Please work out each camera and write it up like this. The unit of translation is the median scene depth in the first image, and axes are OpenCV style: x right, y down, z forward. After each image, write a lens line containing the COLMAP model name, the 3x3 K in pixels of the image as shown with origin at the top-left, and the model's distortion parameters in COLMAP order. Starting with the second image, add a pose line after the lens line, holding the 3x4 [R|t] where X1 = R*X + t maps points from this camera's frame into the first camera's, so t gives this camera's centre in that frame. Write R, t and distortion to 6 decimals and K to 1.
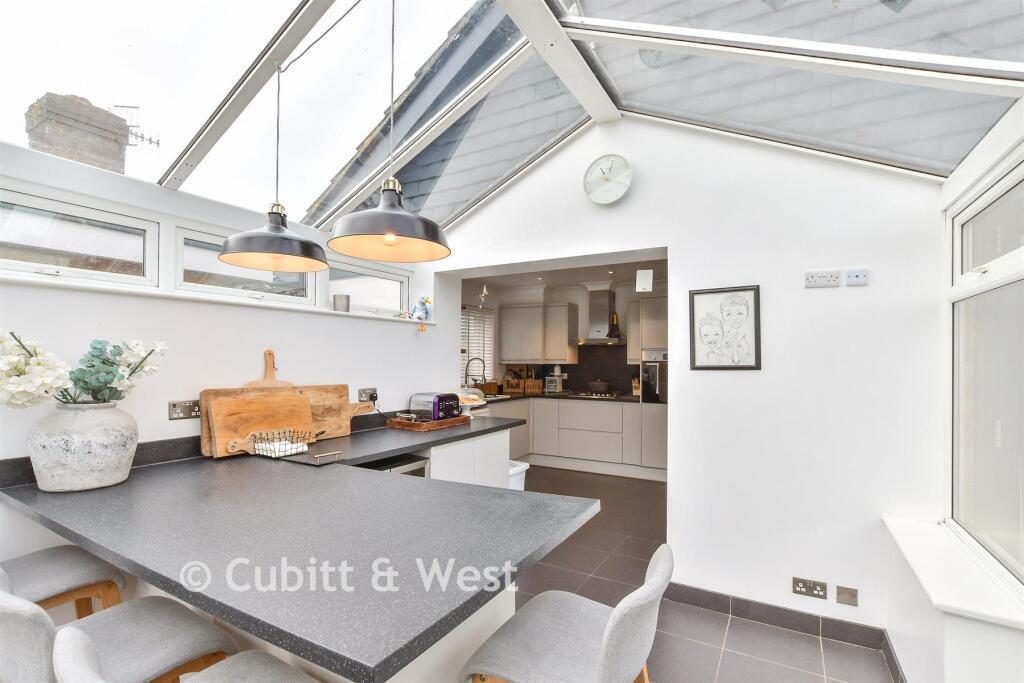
lens RADIAL K [[466.0, 0, 511.2], [0, 466.0, 346.9], [0, 0, 1]] dist [-0.002201, -0.000076]
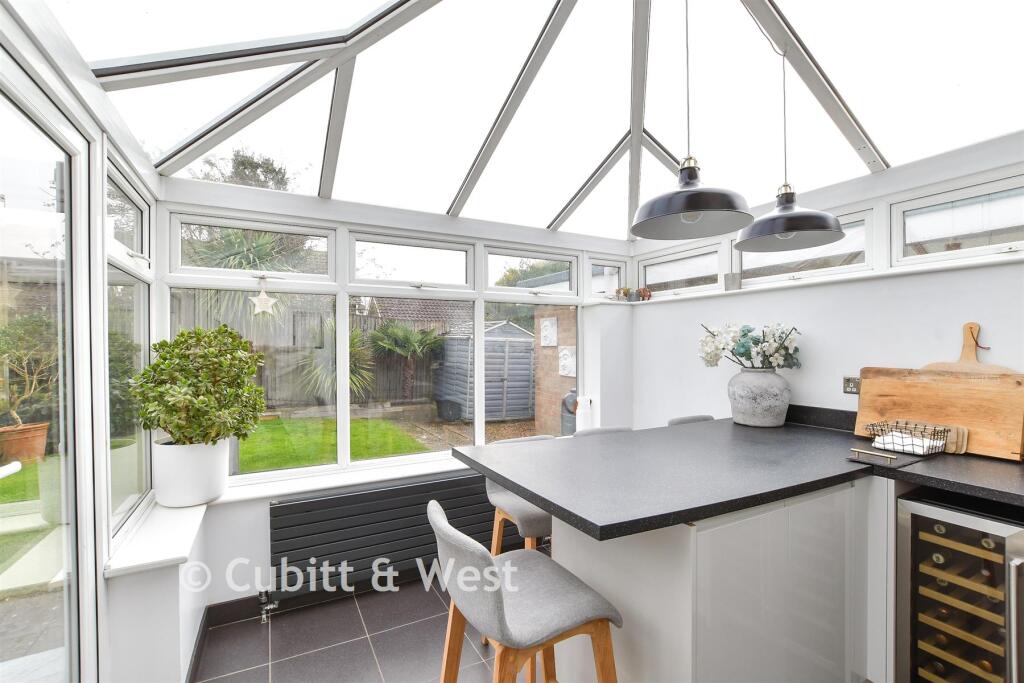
lens RADIAL K [[466.0, 0, 511.8], [0, 466.0, 346.4], [0, 0, 1]] dist [-0.002201, -0.000076]
pose [[-0.515051, 0.000899, -0.857159, 0.568662], [0.020488, 0.999727, -0.011262, 0.041125], [0.856915, -0.023361, -0.514929, 0.831884]]
